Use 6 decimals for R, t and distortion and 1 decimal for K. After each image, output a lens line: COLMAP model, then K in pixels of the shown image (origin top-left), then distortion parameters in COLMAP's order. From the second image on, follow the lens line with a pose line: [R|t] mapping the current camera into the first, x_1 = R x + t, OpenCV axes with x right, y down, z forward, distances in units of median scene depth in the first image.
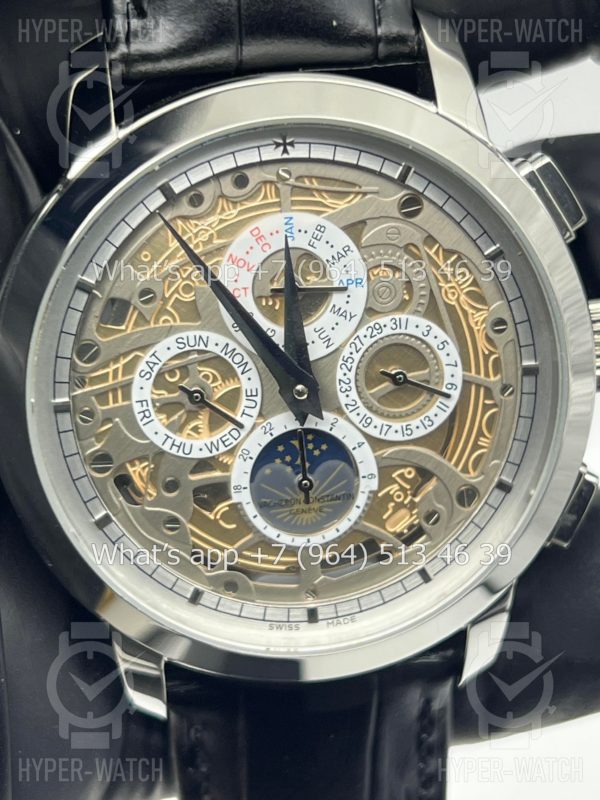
lens RADIAL K [[1891.7, 0, 300.0], [0, 1891.7, 400.0], [0, 0, 1]] dist [0.215219, -0.663012]
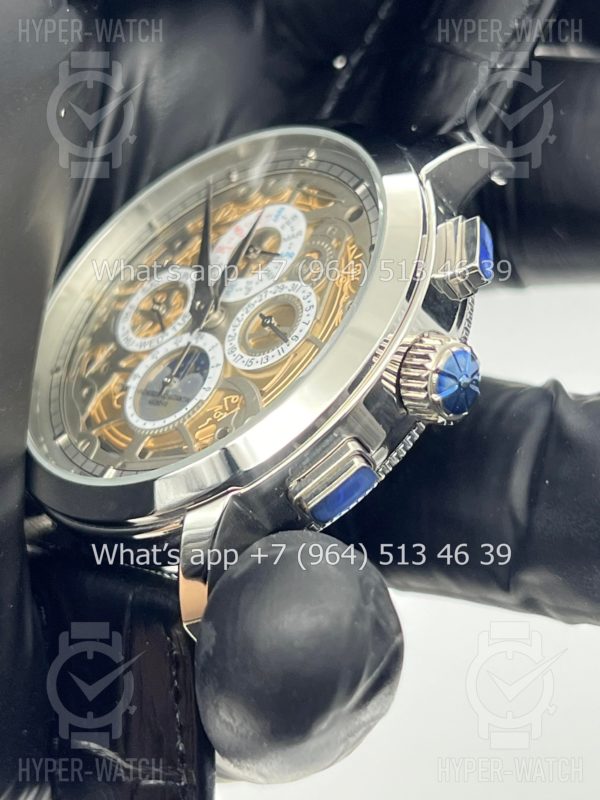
lens RADIAL K [[1891.7, 0, 300.0], [0, 1891.7, 400.0], [0, 0, 1]] dist [0.215219, -0.663012]
pose [[0.574168, 0.101105, -0.812471, 1.015372], [-0.630220, 0.688042, -0.359751, 0.428011], [0.522642, 0.718593, 0.458770, 0.513917]]
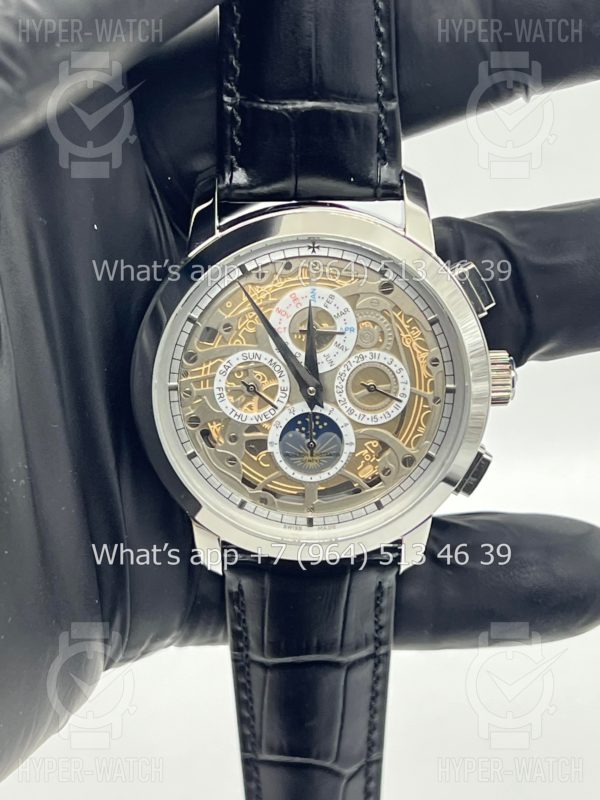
lens RADIAL K [[1891.7, 0, 300.0], [0, 1891.7, 400.0], [0, 0, 1]] dist [0.215219, -0.663012]
pose [[0.991124, 0.091920, -0.096045, 0.152785], [-0.088707, 0.995362, 0.037209, -0.058193], [0.099020, -0.028359, 0.994681, -0.691311]]
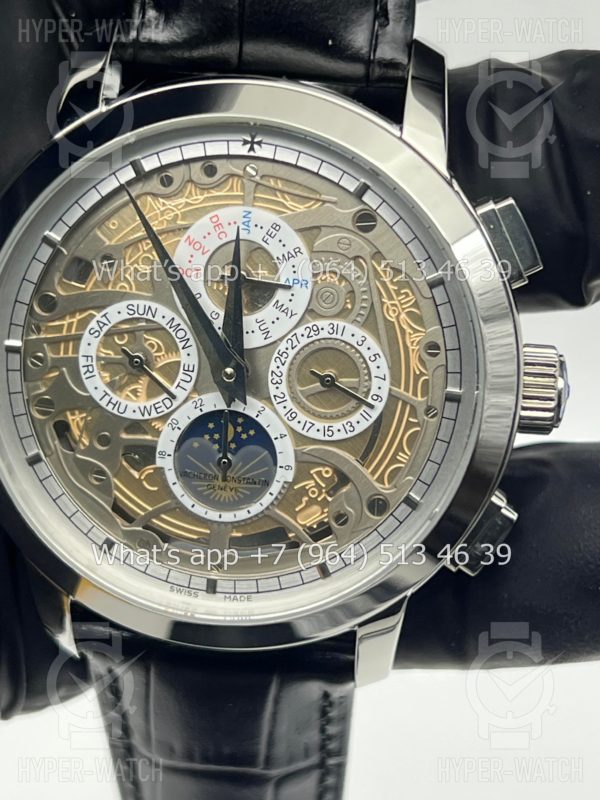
lens RADIAL K [[1891.7, 0, 300.0], [0, 1891.7, 400.0], [0, 0, 1]] dist [0.215219, -0.663012]
pose [[0.961846, 0.186430, -0.200242, 0.251010], [-0.190196, 0.981746, 0.000435, 0.001579], [0.196668, 0.037667, 0.979746, -0.032212]]
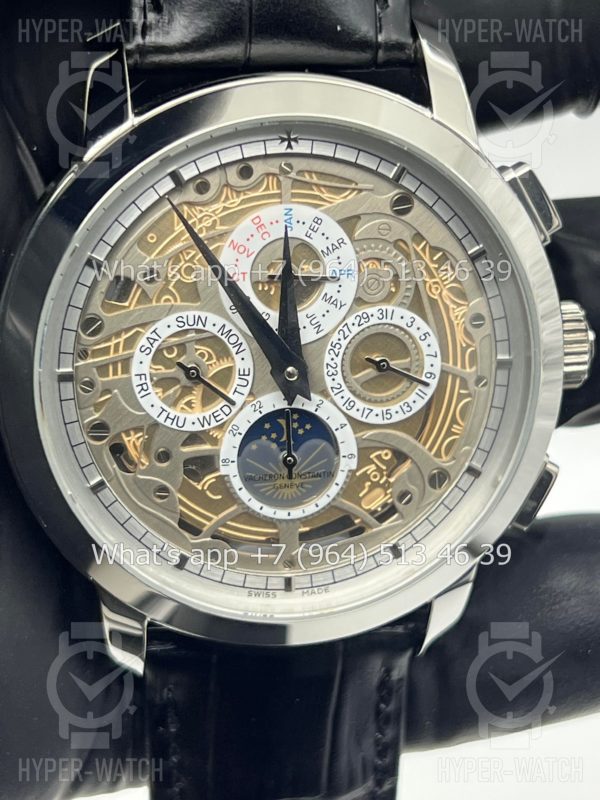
lens RADIAL K [[1891.7, 0, 300.0], [0, 1891.7, 400.0], [0, 0, 1]] dist [0.215219, -0.663012]
pose [[0.996881, 0.048751, 0.062059, -0.059218], [-0.049207, 0.998772, 0.005841, 0.004044], [-0.061698, -0.008876, 0.998055, -0.059495]]
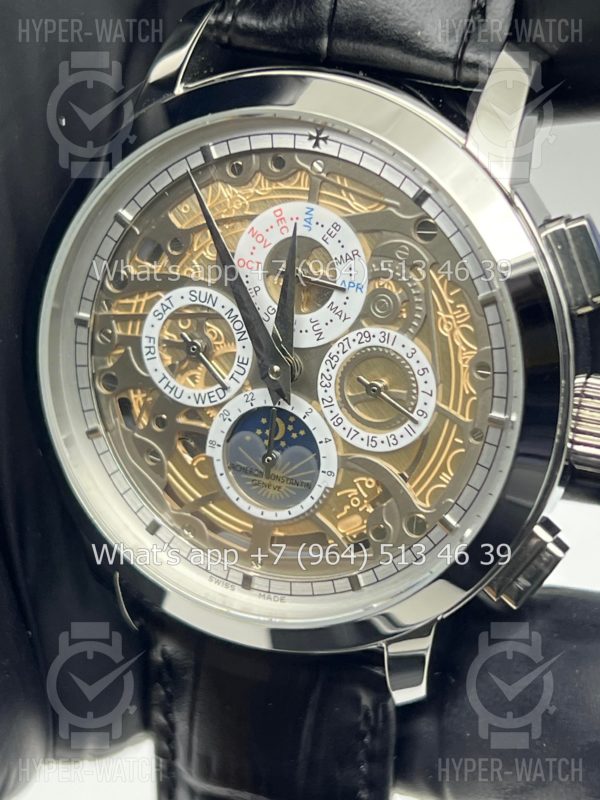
lens RADIAL K [[1891.7, 0, 300.0], [0, 1891.7, 400.0], [0, 0, 1]] dist [0.215219, -0.663012]
pose [[0.849436, 0.301107, -0.433351, 0.462202], [-0.287610, 0.952699, 0.098207, -0.094937], [0.442423, 0.041215, 0.895859, 0.072796]]
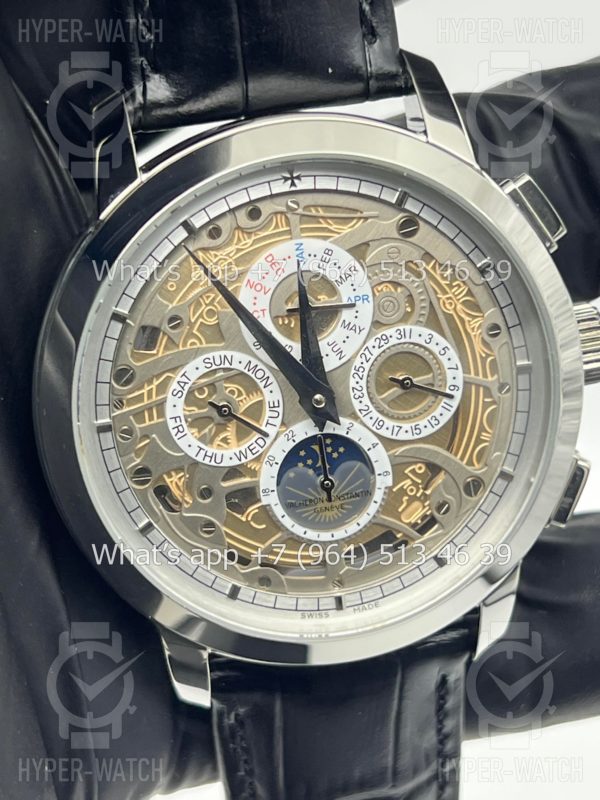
lens RADIAL K [[1891.7, 0, 300.0], [0, 1891.7, 400.0], [0, 0, 1]] dist [0.215219, -0.663012]
pose [[0.998030, -0.058597, 0.022407, -0.034898], [0.058715, 0.998264, -0.004643, -0.000229], [-0.022097, 0.005950, 0.999738, -0.101203]]
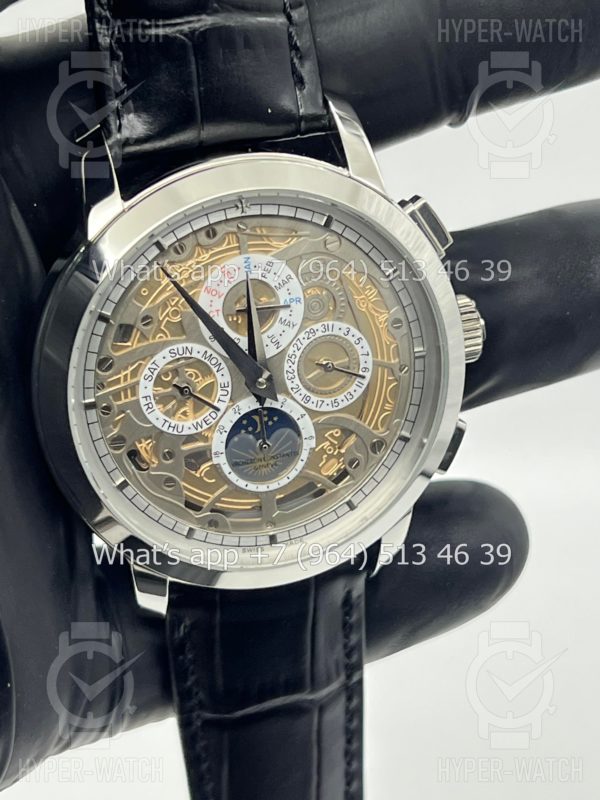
lens RADIAL K [[1891.7, 0, 300.0], [0, 1891.7, 400.0], [0, 0, 1]] dist [0.215219, -0.663012]
pose [[0.987278, -0.063799, 0.145641, -0.171500], [0.049537, 0.993800, 0.099540, -0.126379], [-0.151088, -0.091060, 0.984317, -0.358529]]
